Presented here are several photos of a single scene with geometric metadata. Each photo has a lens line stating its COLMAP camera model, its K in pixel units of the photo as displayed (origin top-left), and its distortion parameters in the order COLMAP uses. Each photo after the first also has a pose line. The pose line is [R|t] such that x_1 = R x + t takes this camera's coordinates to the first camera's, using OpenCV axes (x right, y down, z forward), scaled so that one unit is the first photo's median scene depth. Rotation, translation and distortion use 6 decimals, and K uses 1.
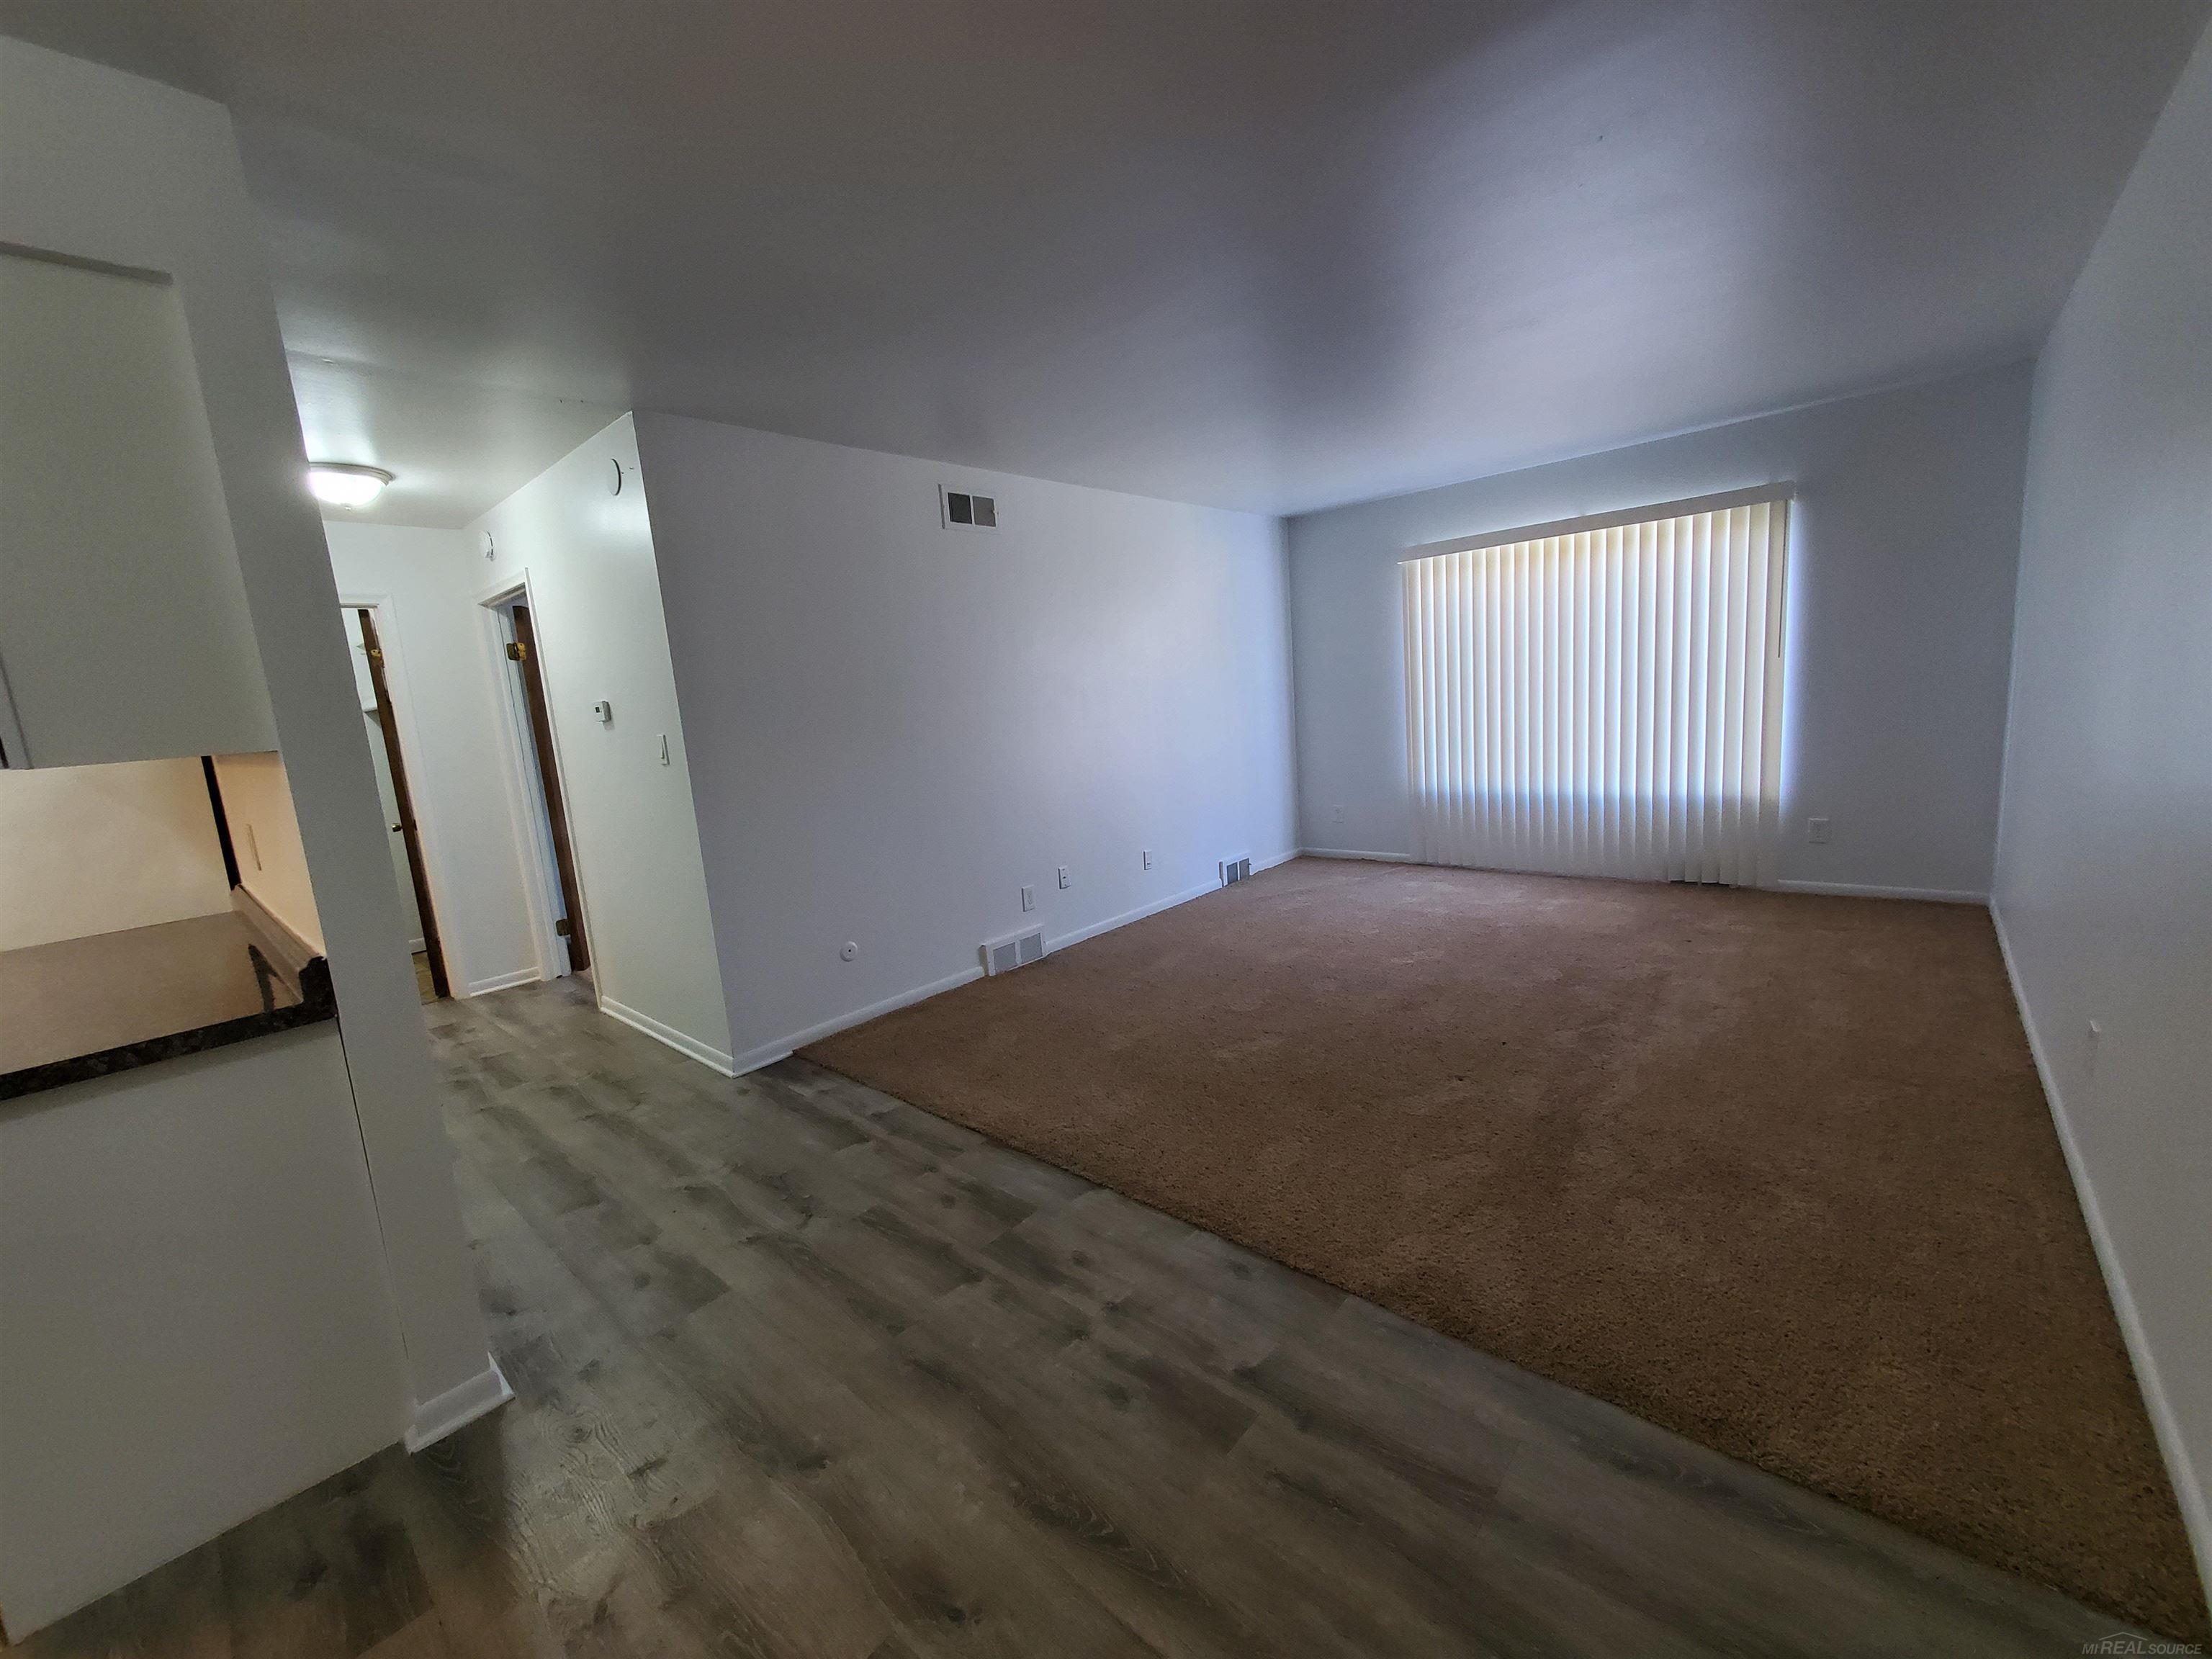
lens RADIAL K [[870.1, 0, 1106.0], [0, 870.1, 829.5], [0, 0, 1]] dist [0.001238, -0.000044]
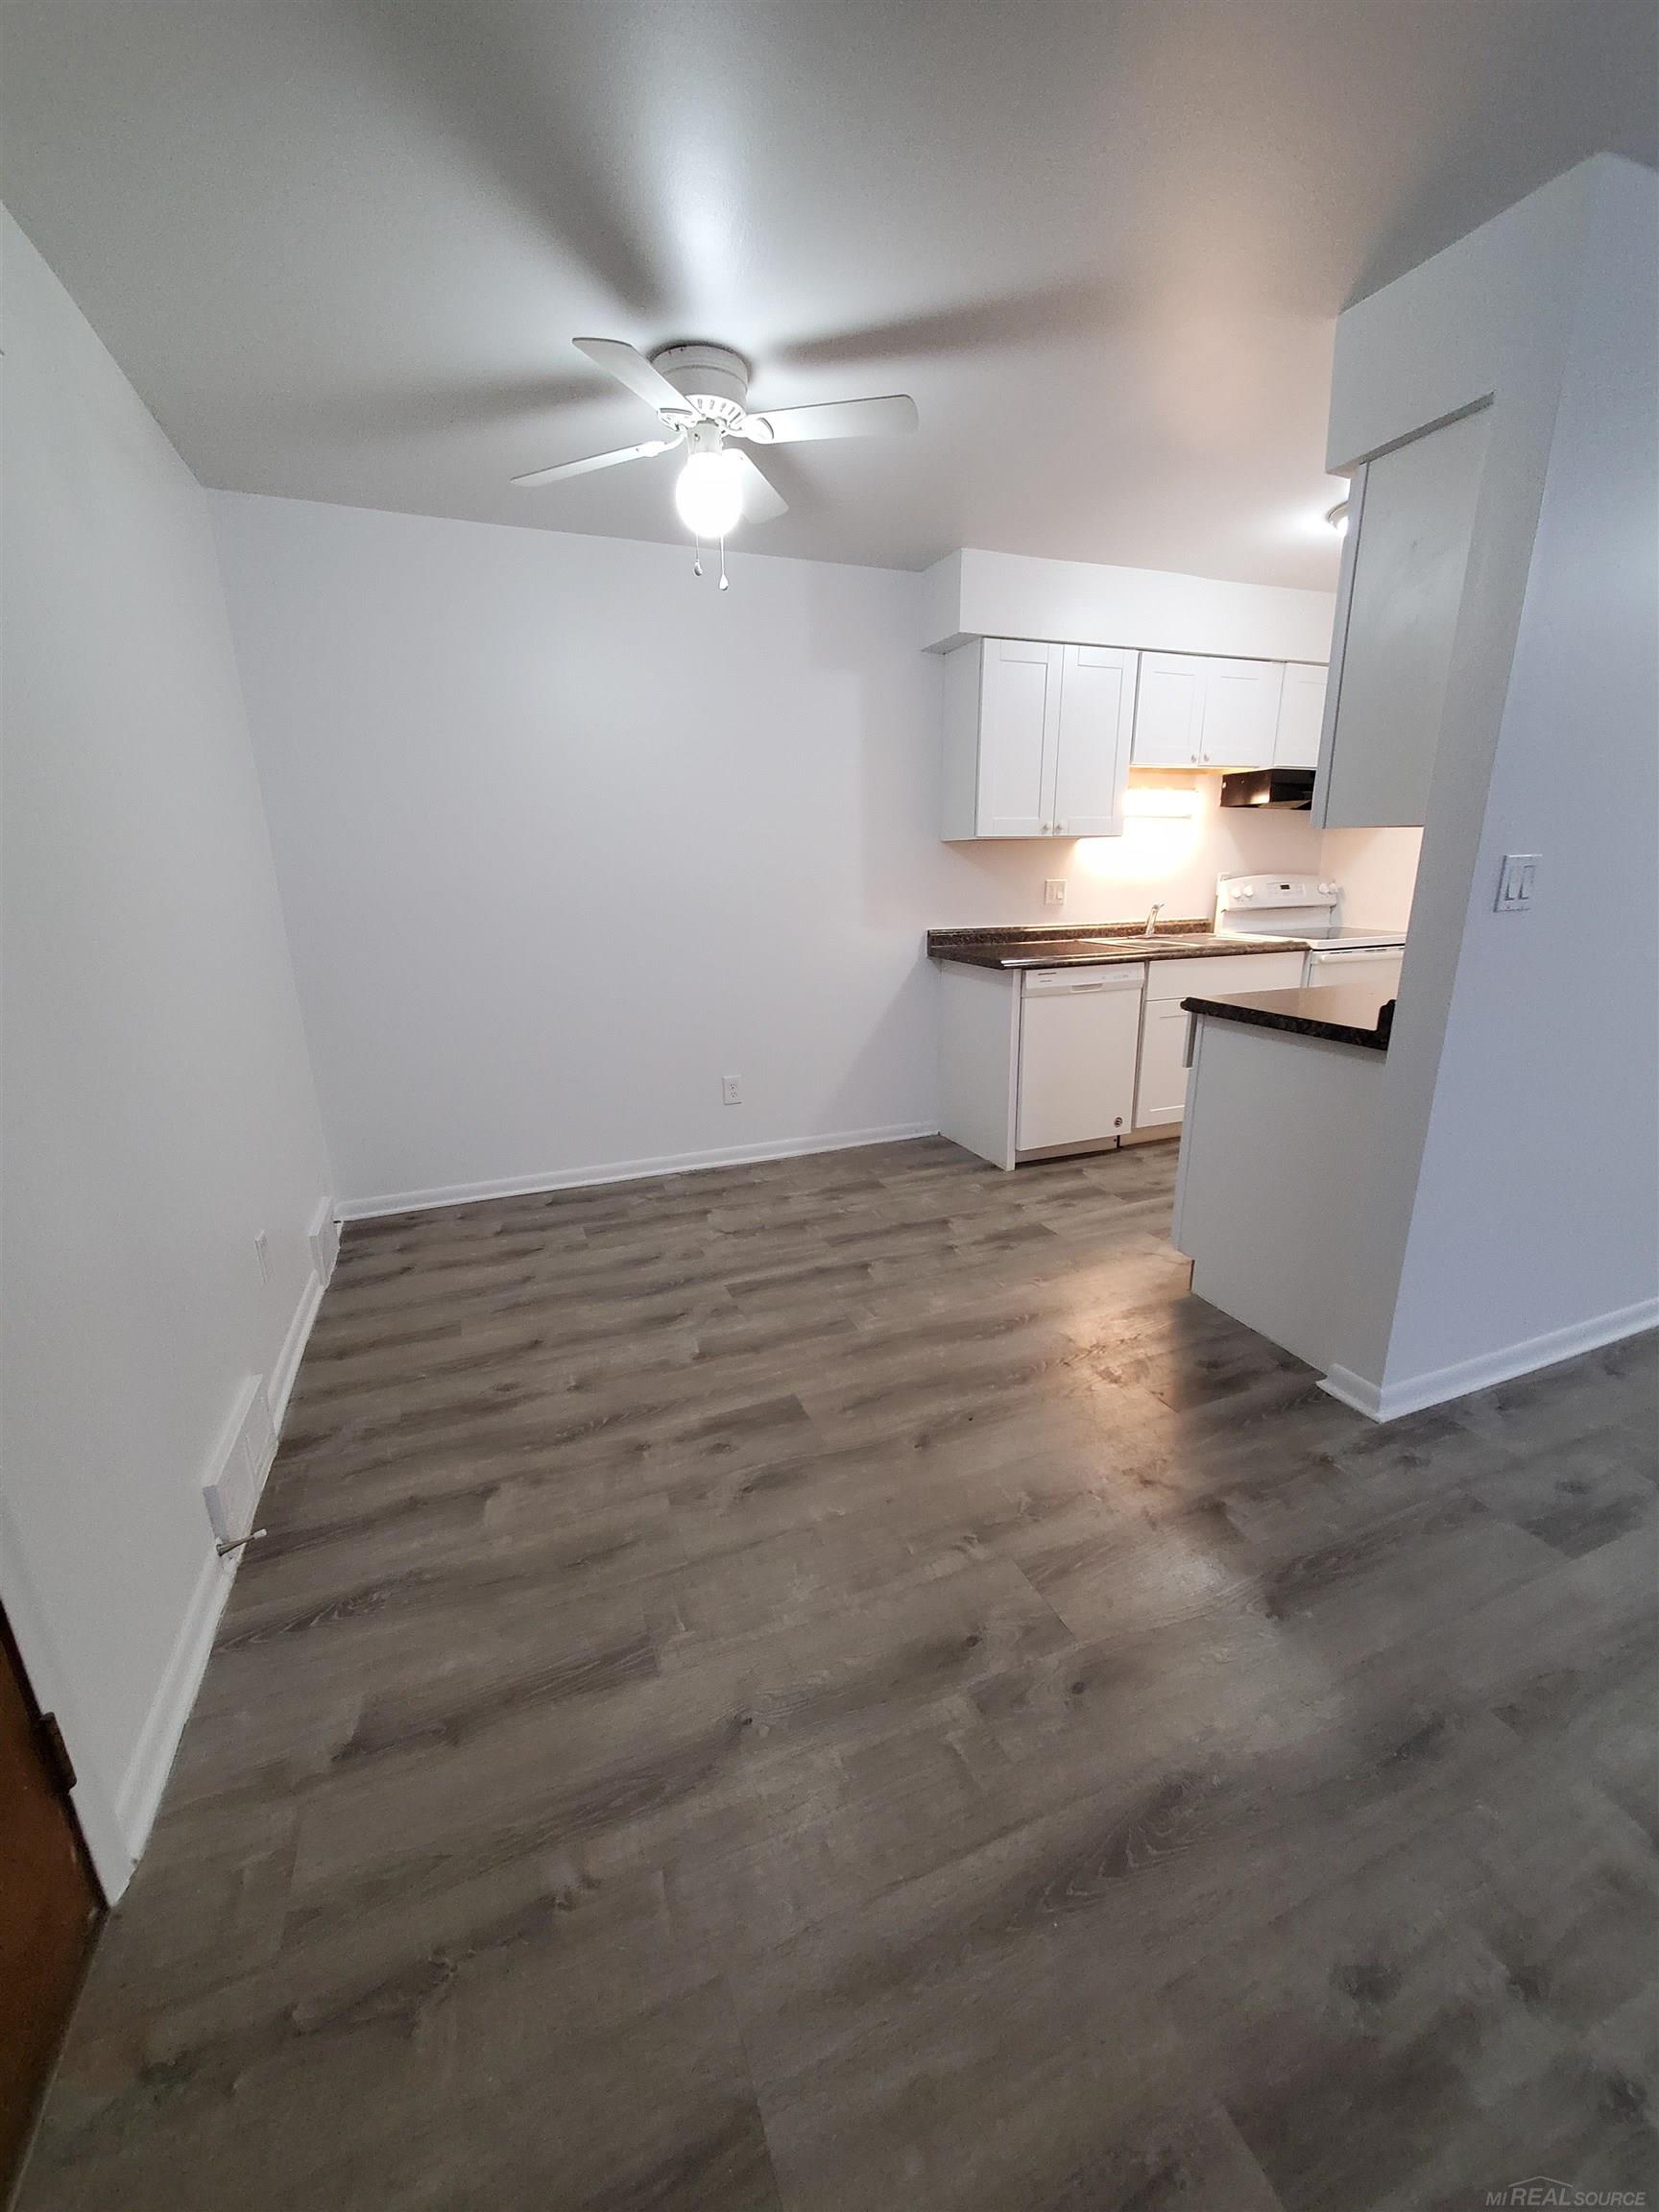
lens RADIAL K [[870.1, 0, 829.5], [0, 870.1, 1106.0], [0, 0, 1]] dist [0.001238, -0.000044]
pose [[-0.434833, 0.329980, -0.837875, 0.317759], [-0.088803, 0.910195, 0.404548, -0.087731], [0.896122, 0.250316, -0.366479, 0.467769]]
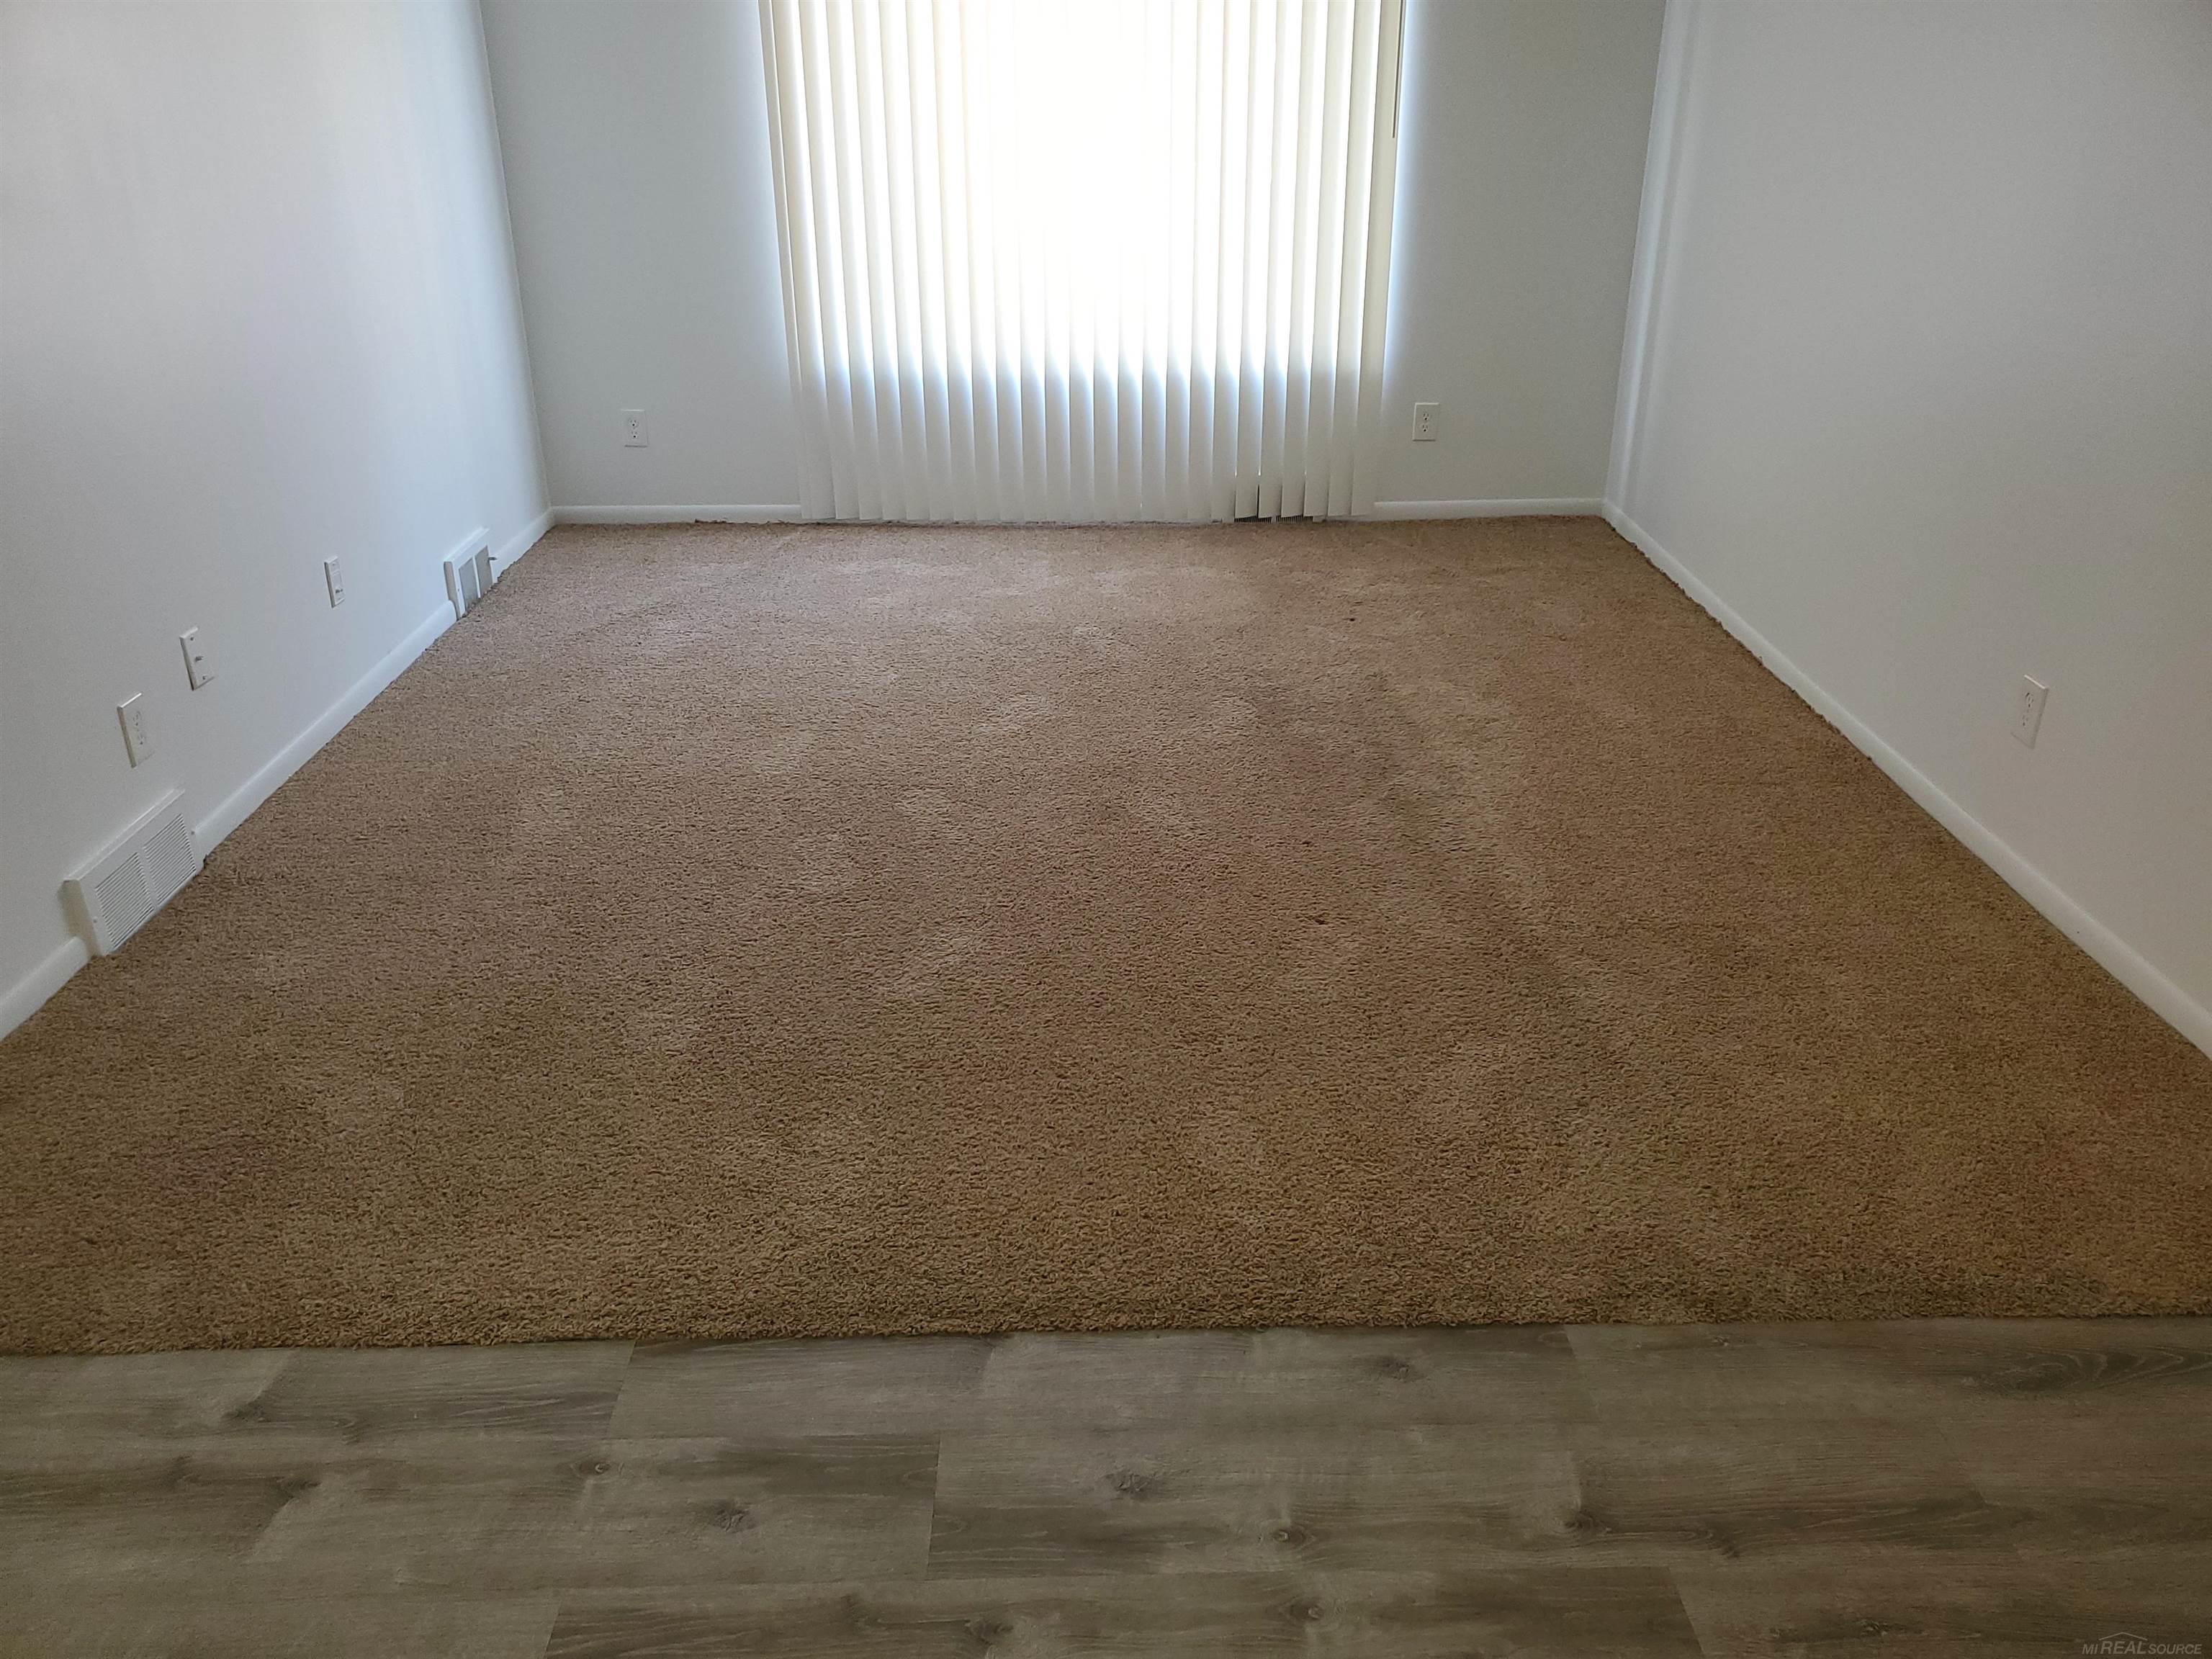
lens RADIAL K [[1775.6, 0, 1106.0], [0, 1775.6, 829.5], [0, 0, 1]] dist [-0.003695, 0.056621]
pose [[0.725637, -0.203190, 0.657392, -0.474369], [0.049549, 0.968355, 0.244610, -0.066495], [-0.686291, -0.144925, 0.712742, 0.300645]]
